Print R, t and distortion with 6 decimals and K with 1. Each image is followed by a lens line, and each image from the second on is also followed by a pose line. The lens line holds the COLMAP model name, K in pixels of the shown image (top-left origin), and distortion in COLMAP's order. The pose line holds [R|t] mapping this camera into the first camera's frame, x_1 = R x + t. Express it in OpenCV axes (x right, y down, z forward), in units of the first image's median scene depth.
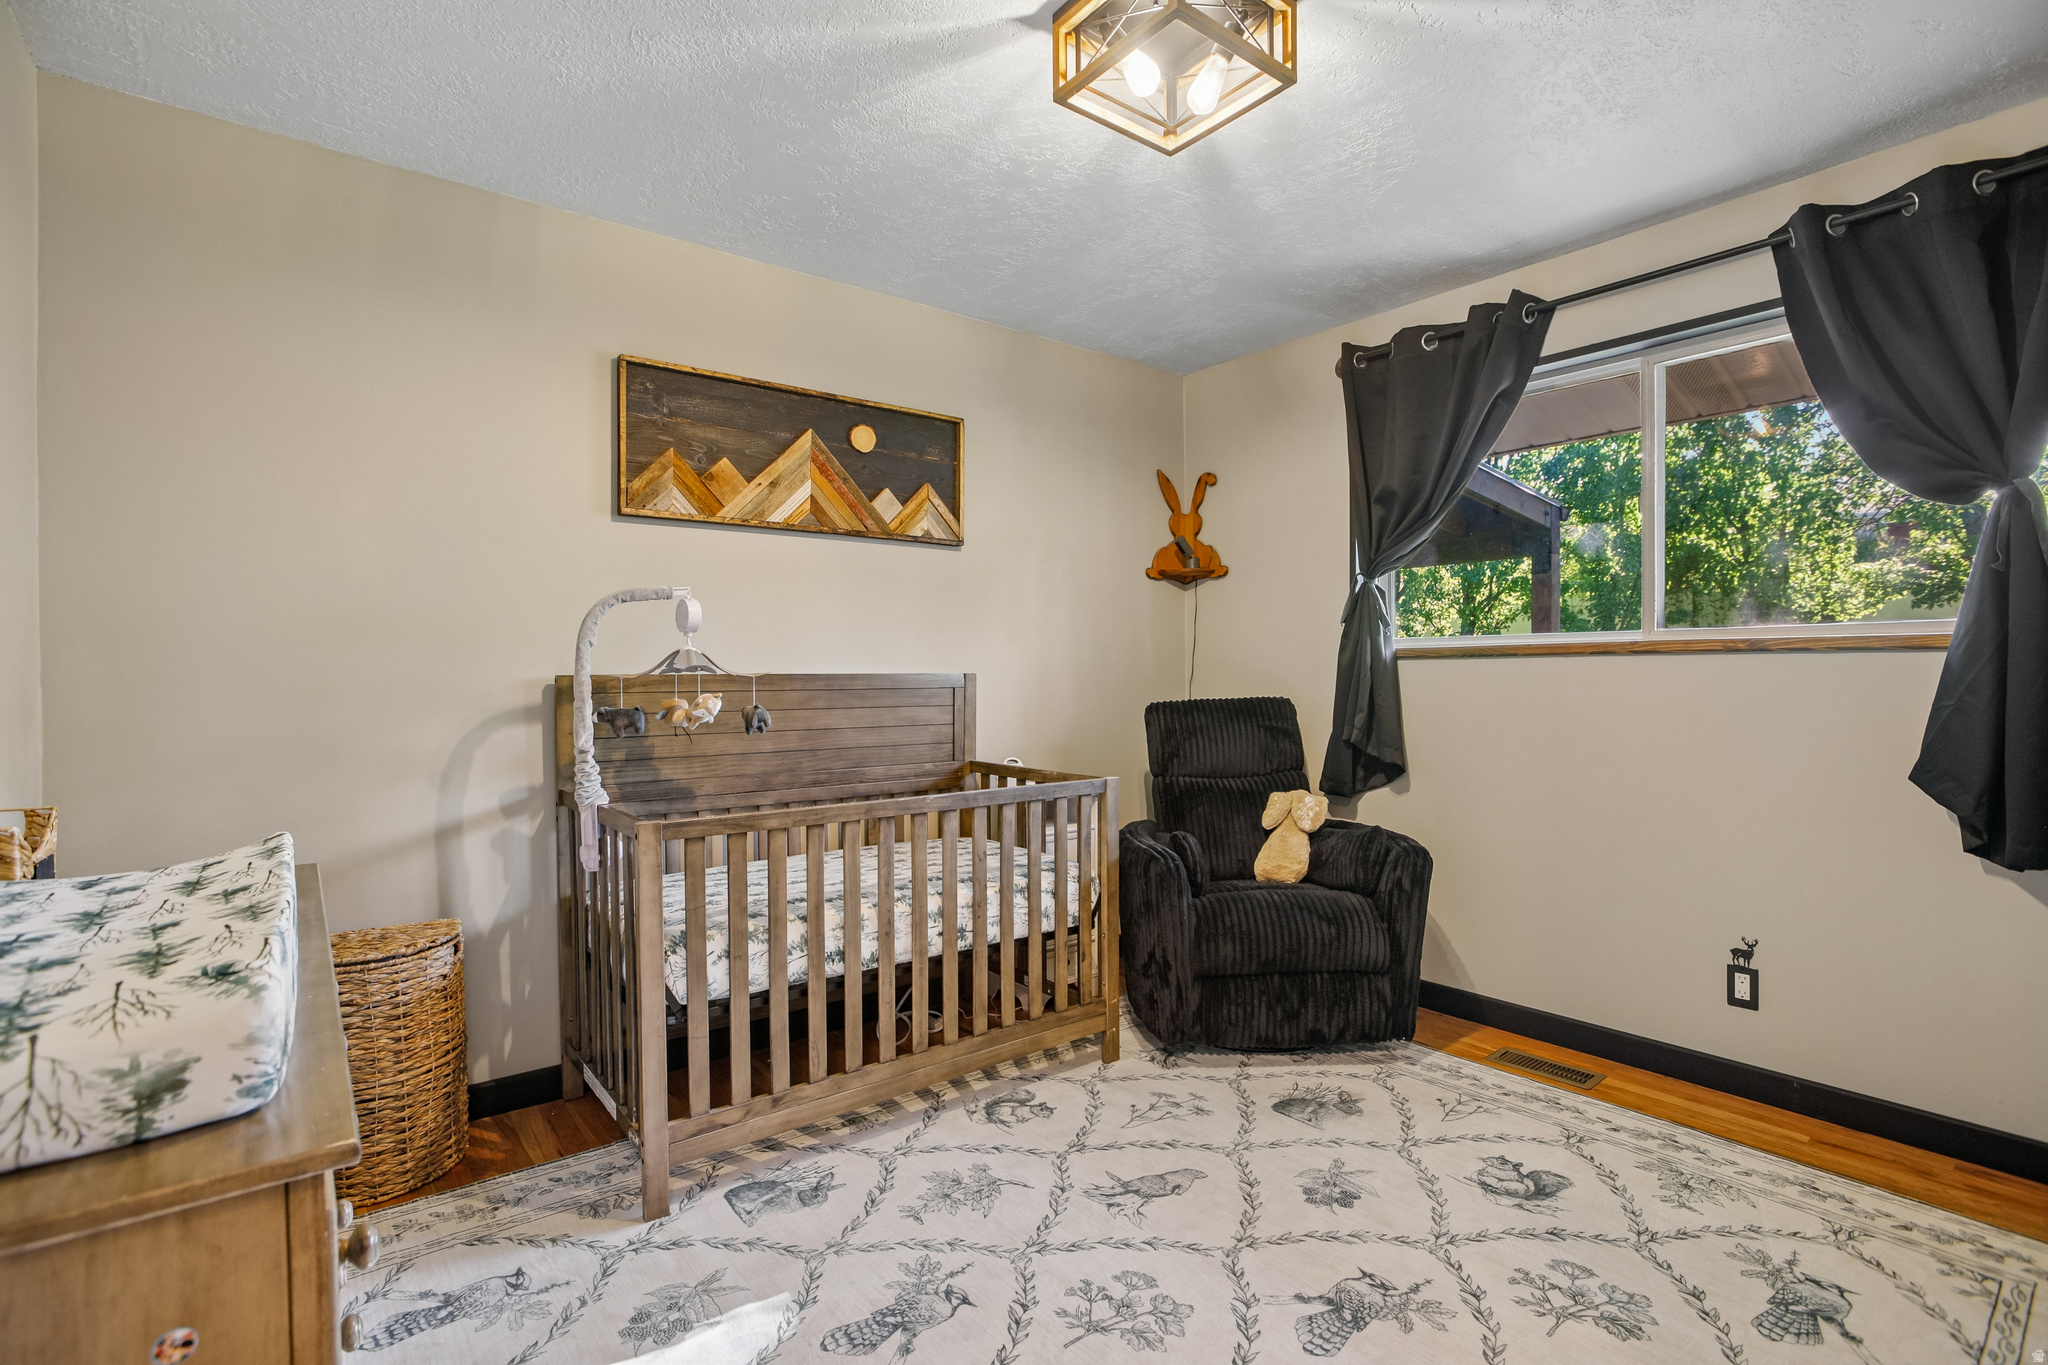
lens RADIAL K [[962.0, 0, 1024.0], [0, 962.0, 682.5], [0, 0, 1]] dist [-0.050679, 0.025343]
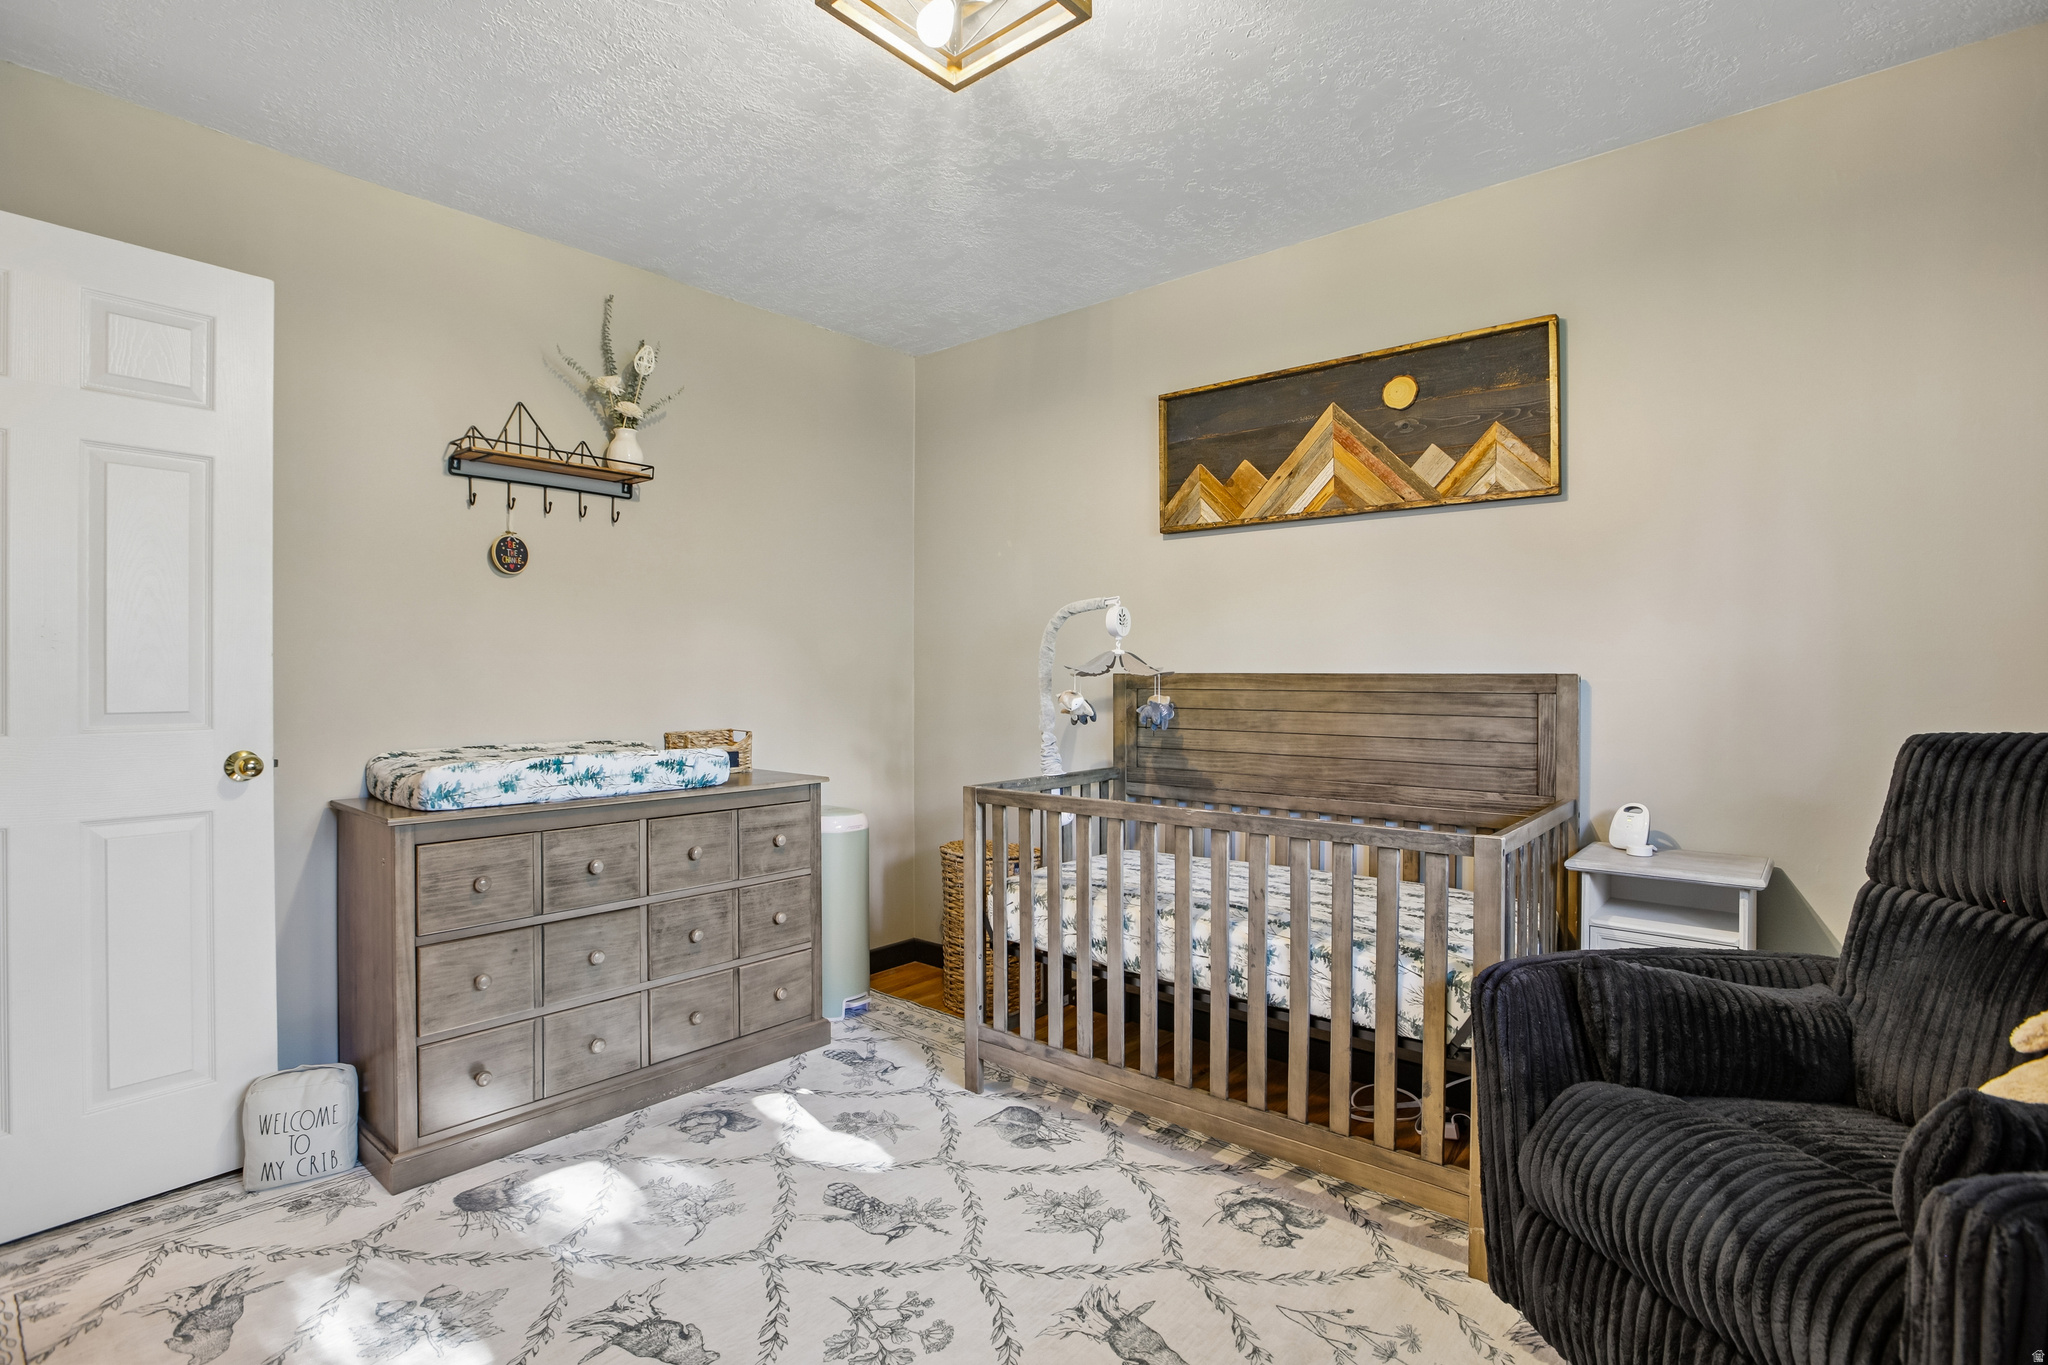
lens RADIAL K [[976.9, 0, 1009.5], [0, 976.9, 673.6], [0, 0, 1]] dist [-0.052025, 0.023181]
pose [[0.194254, 0.003783, -0.980944, 0.664357], [-0.014579, 0.999893, 0.000969, -0.005693], [0.980843, 0.014113, 0.194289, 0.564789]]
